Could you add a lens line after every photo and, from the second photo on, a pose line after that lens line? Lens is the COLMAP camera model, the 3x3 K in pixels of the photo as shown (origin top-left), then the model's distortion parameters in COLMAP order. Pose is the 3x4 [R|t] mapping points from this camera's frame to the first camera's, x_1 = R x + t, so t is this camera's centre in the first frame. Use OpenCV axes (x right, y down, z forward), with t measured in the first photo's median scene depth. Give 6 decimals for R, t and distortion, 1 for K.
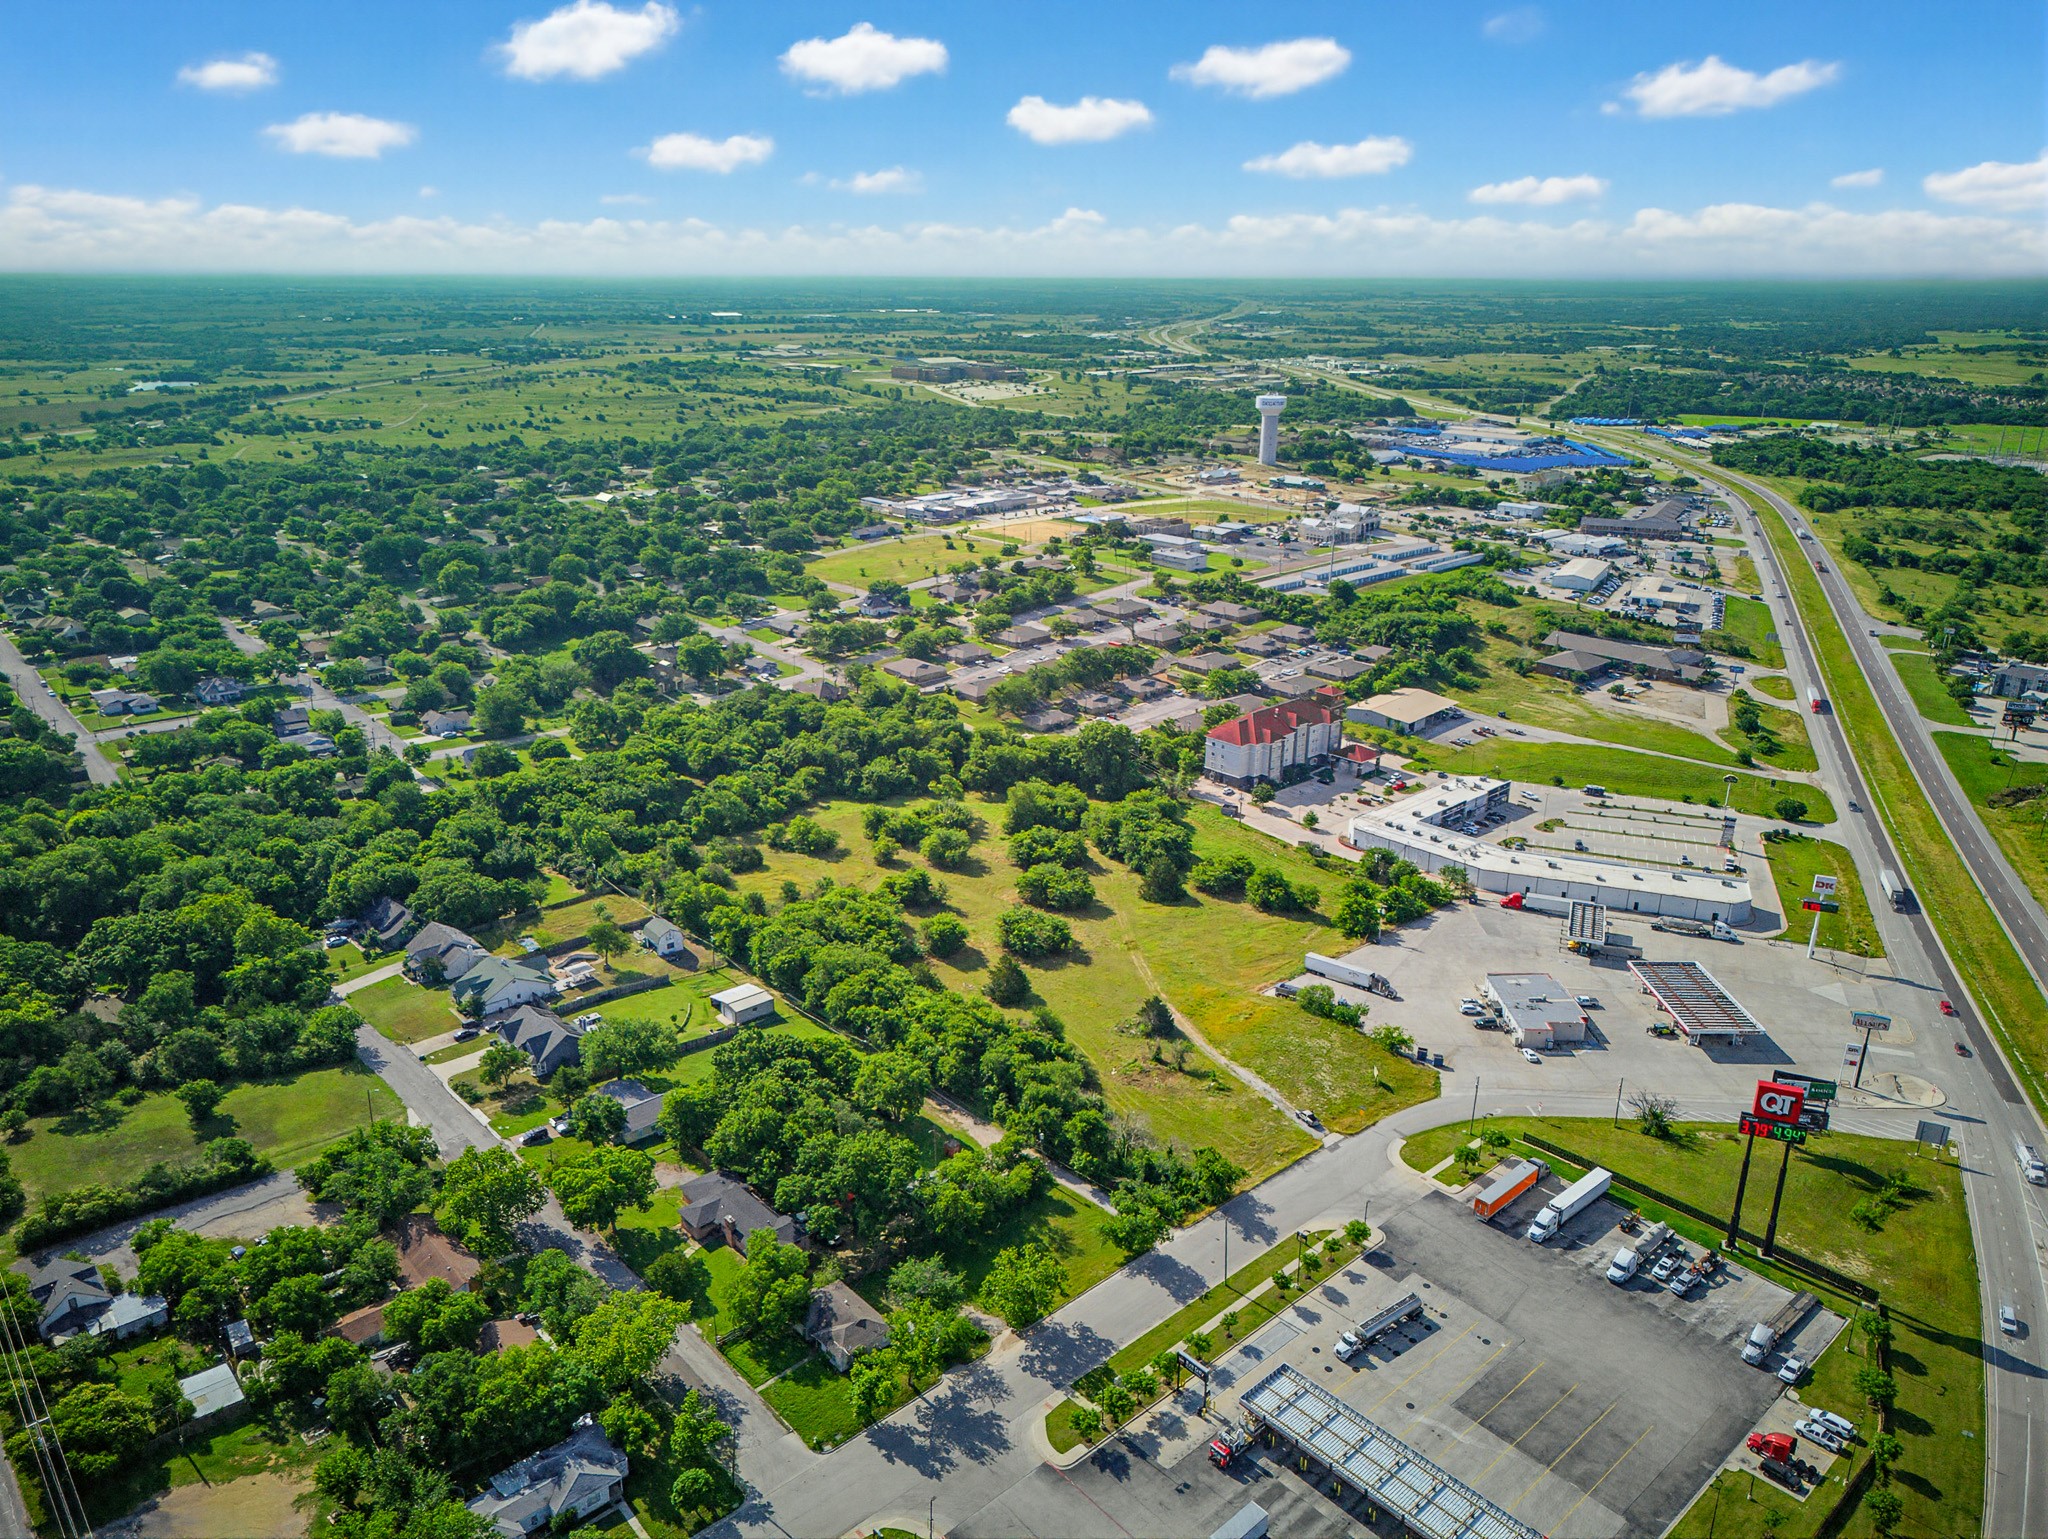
lens RADIAL K [[1429.2, 0, 1024.0], [0, 1429.2, 769.5], [0, 0, 1]] dist [0.065924, -0.068153]
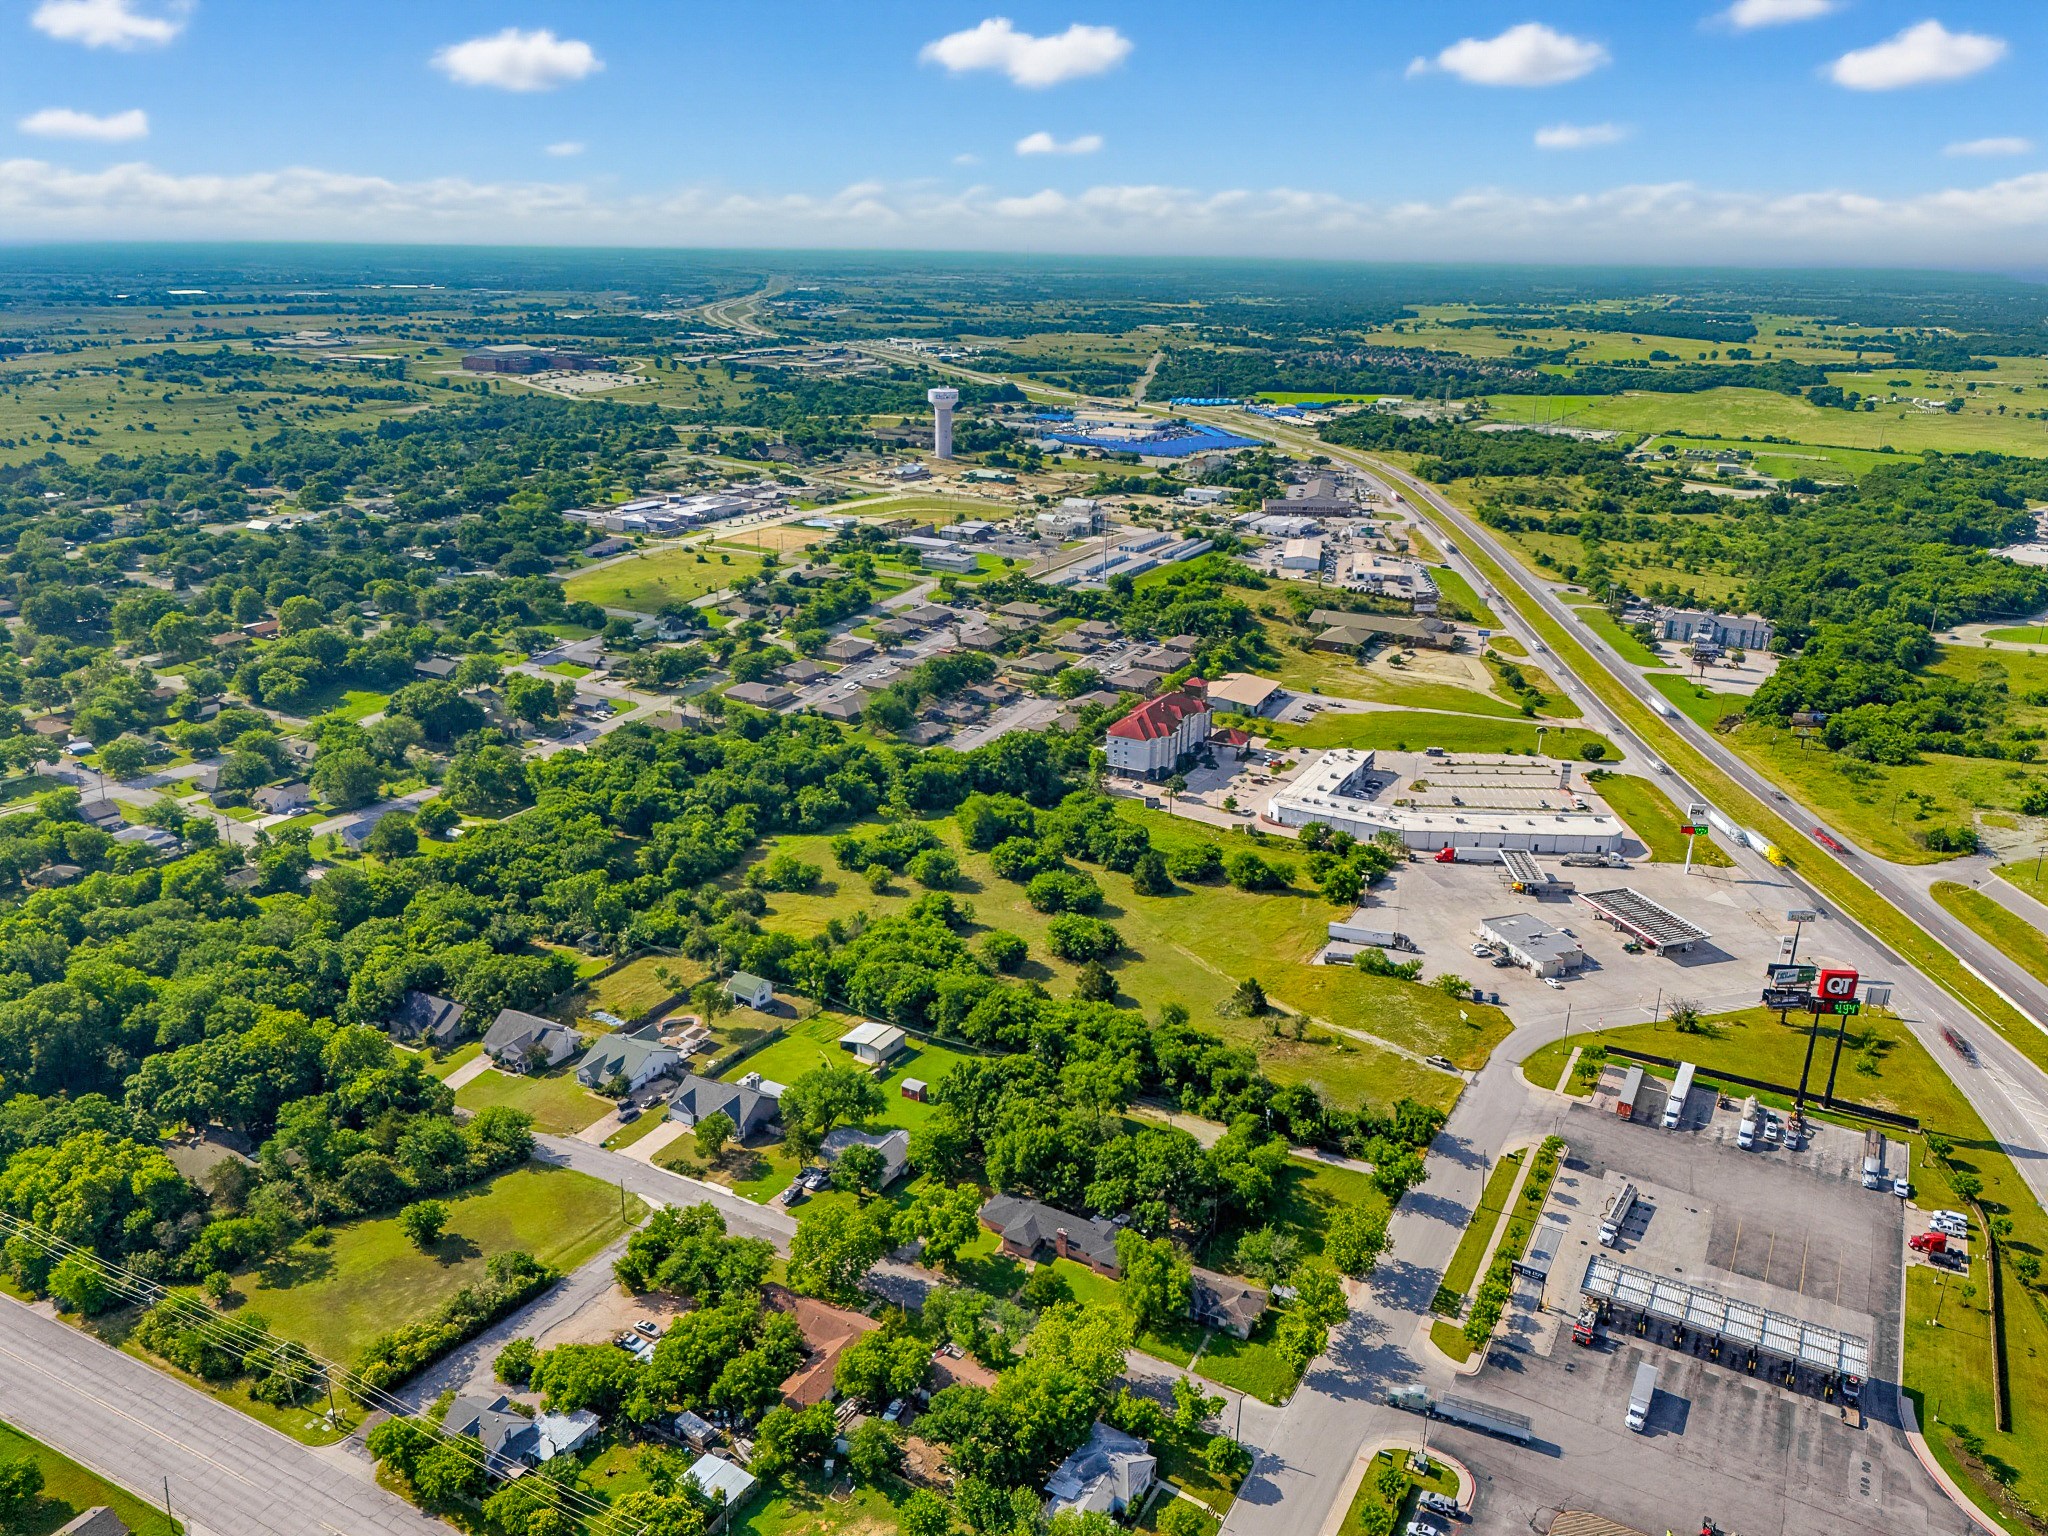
lens RADIAL K [[1486.5, 0, 1024.0], [0, 1486.5, 768.0], [0, 0, 1]] dist [0.072134, -0.080073]
pose [[0.951741, -0.098859, 0.290544, -0.257964], [0.097689, 0.995044, 0.018567, -0.026309], [-0.290939, 0.010712, 0.956682, -0.027710]]
